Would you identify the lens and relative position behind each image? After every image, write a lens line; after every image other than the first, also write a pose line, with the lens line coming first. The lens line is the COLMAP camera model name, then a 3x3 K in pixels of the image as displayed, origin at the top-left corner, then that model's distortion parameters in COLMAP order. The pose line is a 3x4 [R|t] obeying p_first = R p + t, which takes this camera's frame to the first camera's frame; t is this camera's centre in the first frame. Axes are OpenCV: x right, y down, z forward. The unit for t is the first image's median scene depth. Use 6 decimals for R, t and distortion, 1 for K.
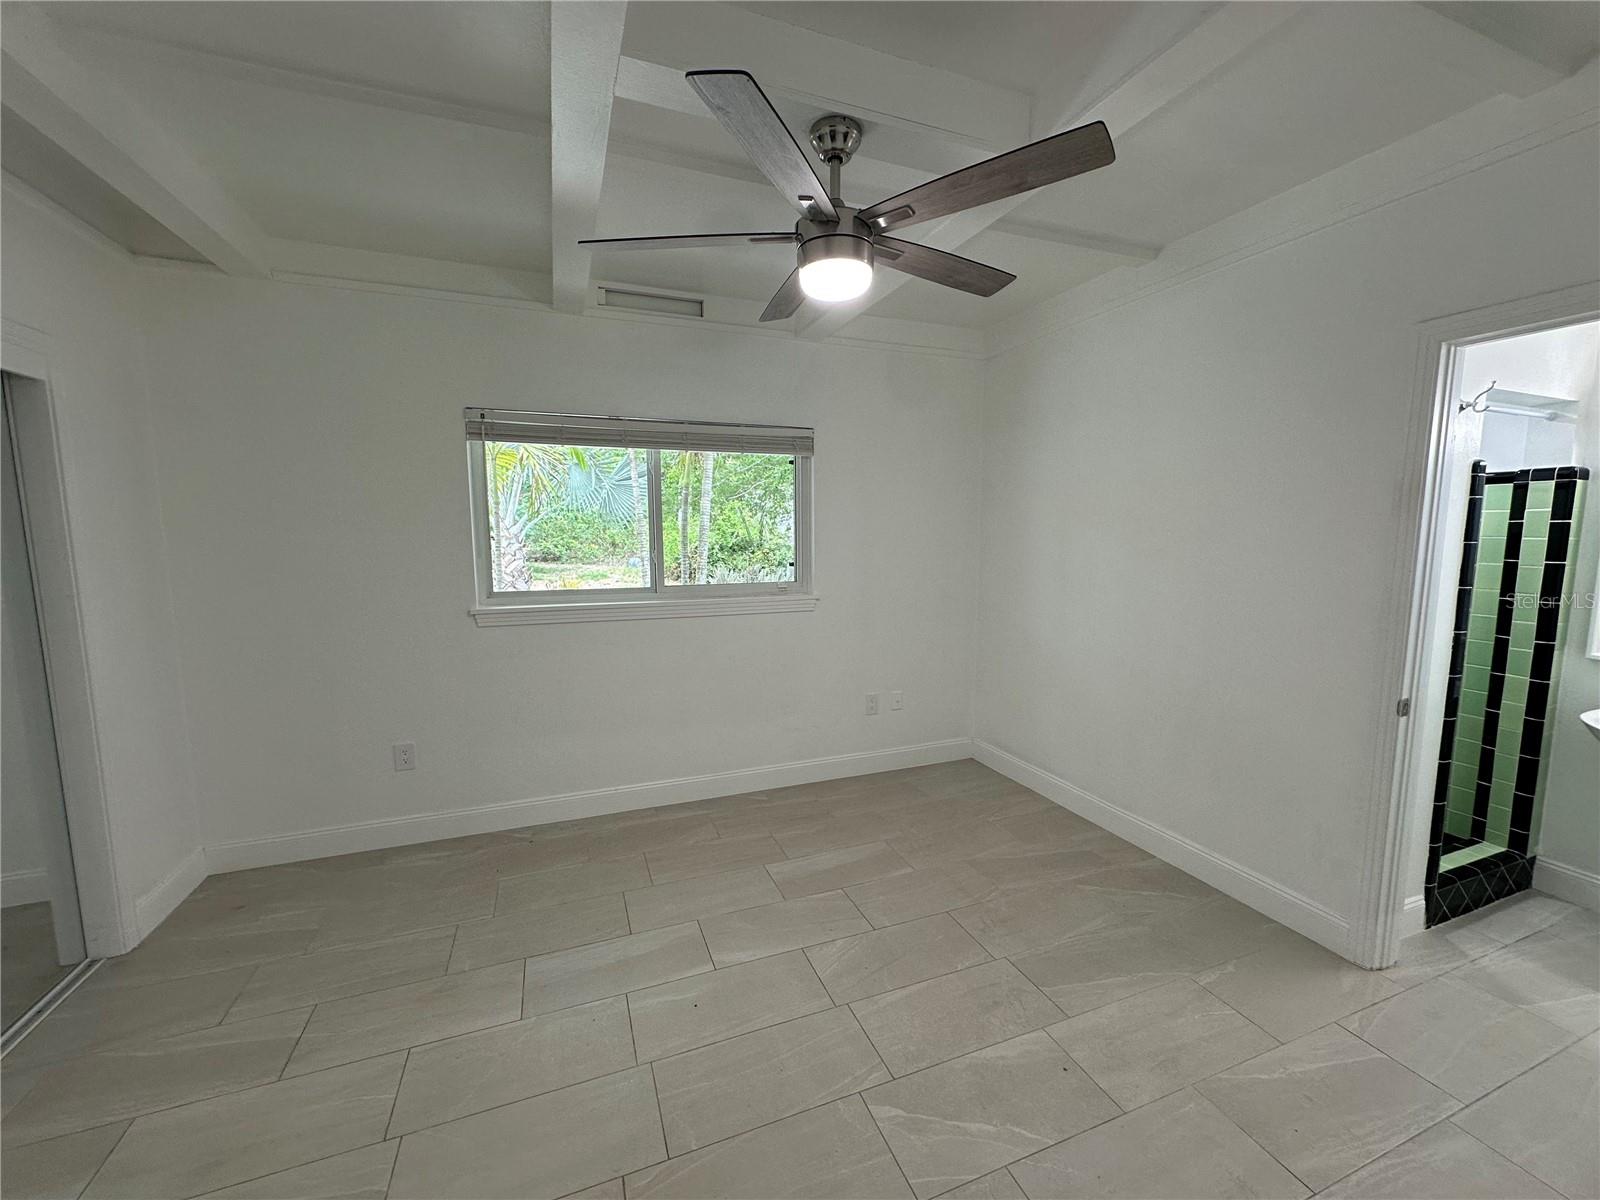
lens RADIAL K [[637.3, 0, 810.3], [0, 637.3, 588.5], [0, 0, 1]] dist [-0.003899, 0.000490]
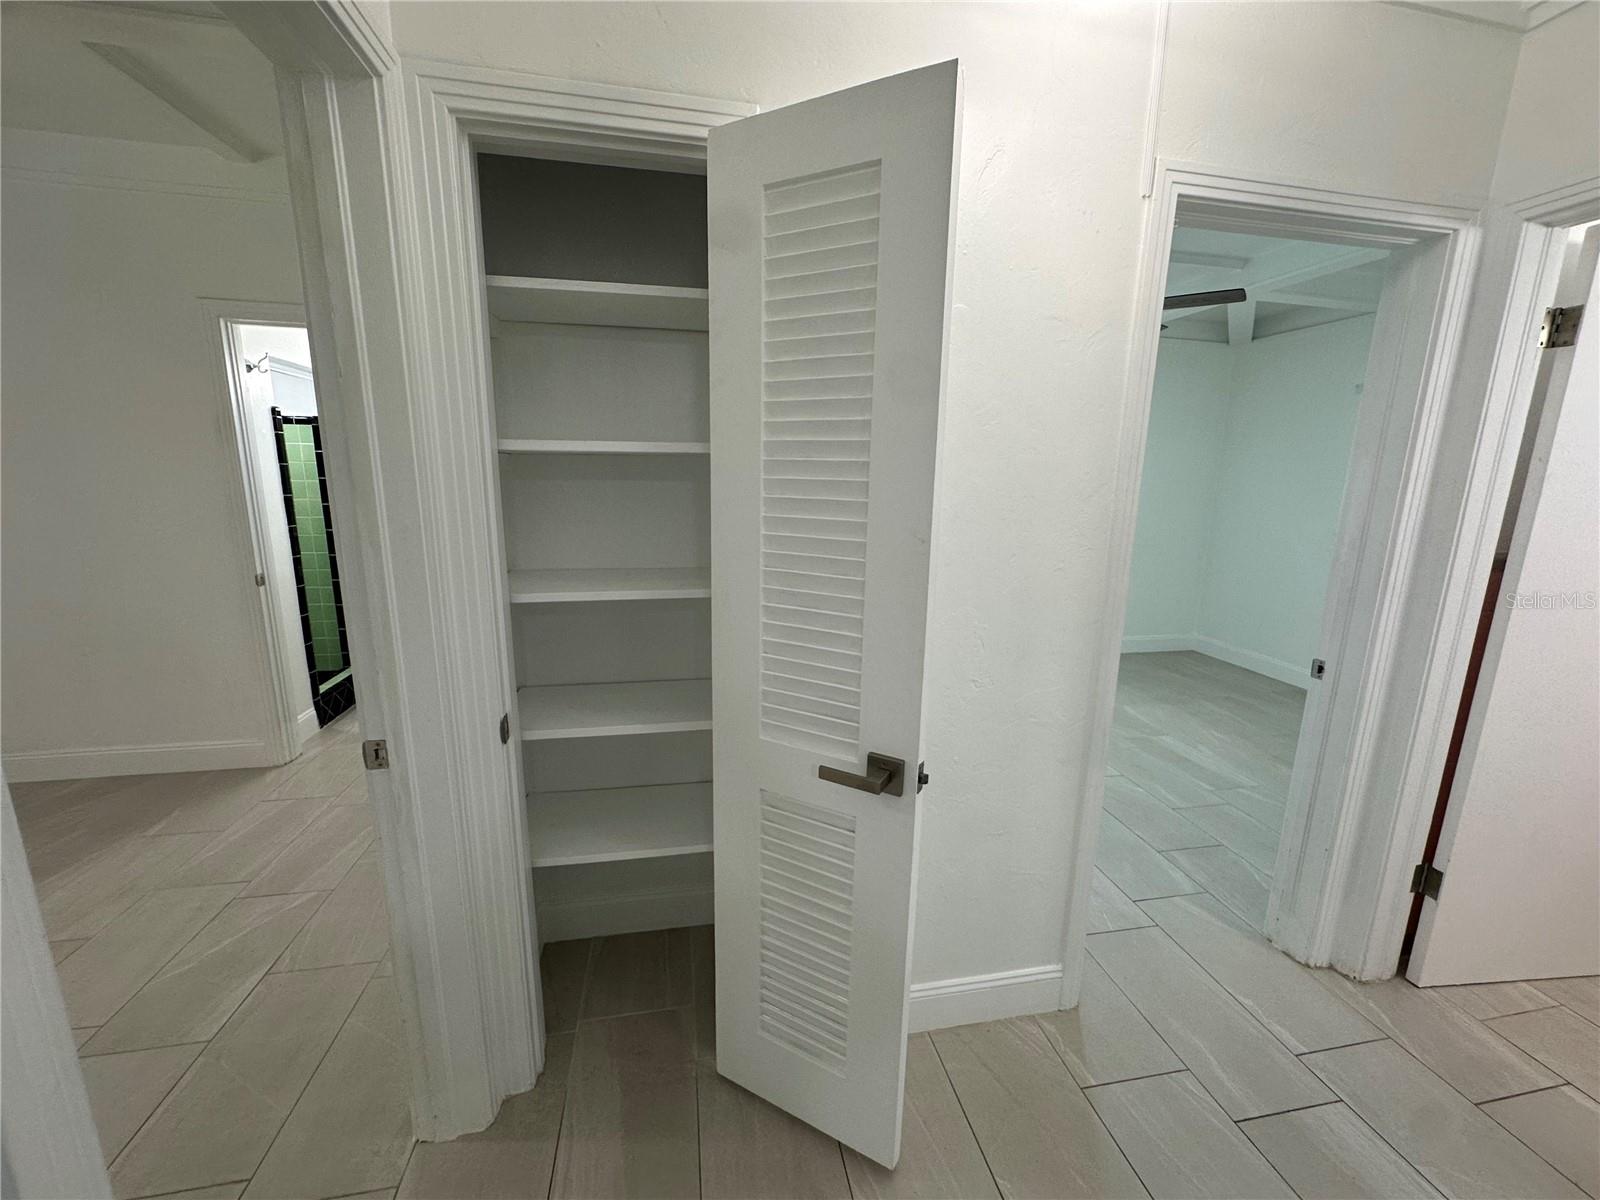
lens RADIAL K [[637.3, 0, 798.6], [0, 637.3, 601.4], [0, 0, 1]] dist [-0.003899, 0.000490]
pose [[0.183384, -0.197115, 0.963076, -0.224753], [0.082795, 0.979307, 0.184671, 0.067152], [-0.979549, 0.045872, 0.195909, -0.449051]]
